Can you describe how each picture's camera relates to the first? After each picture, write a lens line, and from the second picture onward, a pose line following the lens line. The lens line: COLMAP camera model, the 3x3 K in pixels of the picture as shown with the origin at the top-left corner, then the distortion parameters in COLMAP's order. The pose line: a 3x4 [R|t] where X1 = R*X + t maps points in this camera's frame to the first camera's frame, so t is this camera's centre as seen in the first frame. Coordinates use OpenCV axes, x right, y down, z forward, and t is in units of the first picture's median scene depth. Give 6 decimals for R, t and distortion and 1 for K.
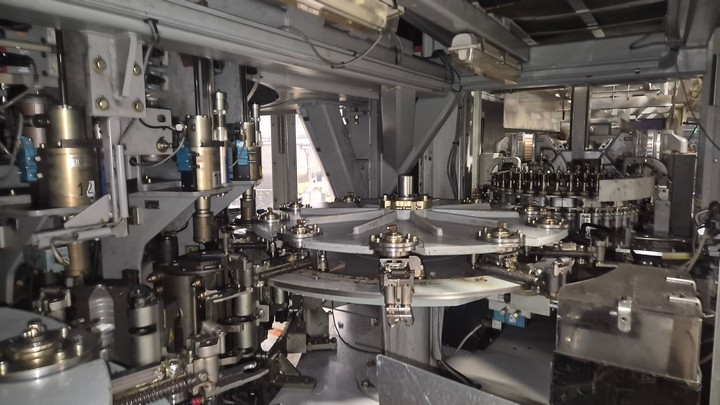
lens RADIAL K [[469.1, 0, 360.0], [0, 469.1, 202.5], [0, 0, 1]] dist [0.067010, -0.057159]
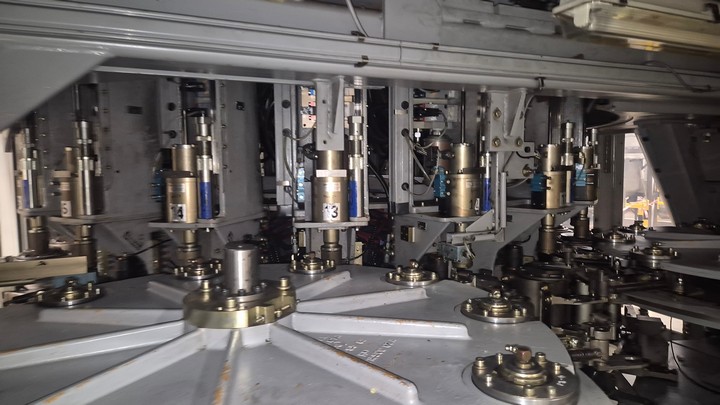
lens RADIAL K [[469.1, 0, 360.0], [0, 469.1, 202.5], [0, 0, 1]] dist [0.067010, -0.057159]
pose [[0.827472, 0.044236, -0.559762, -0.074146], [-0.062191, 0.997979, -0.013068, 0.003475], [0.558052, 0.045625, 0.828550, -0.229834]]
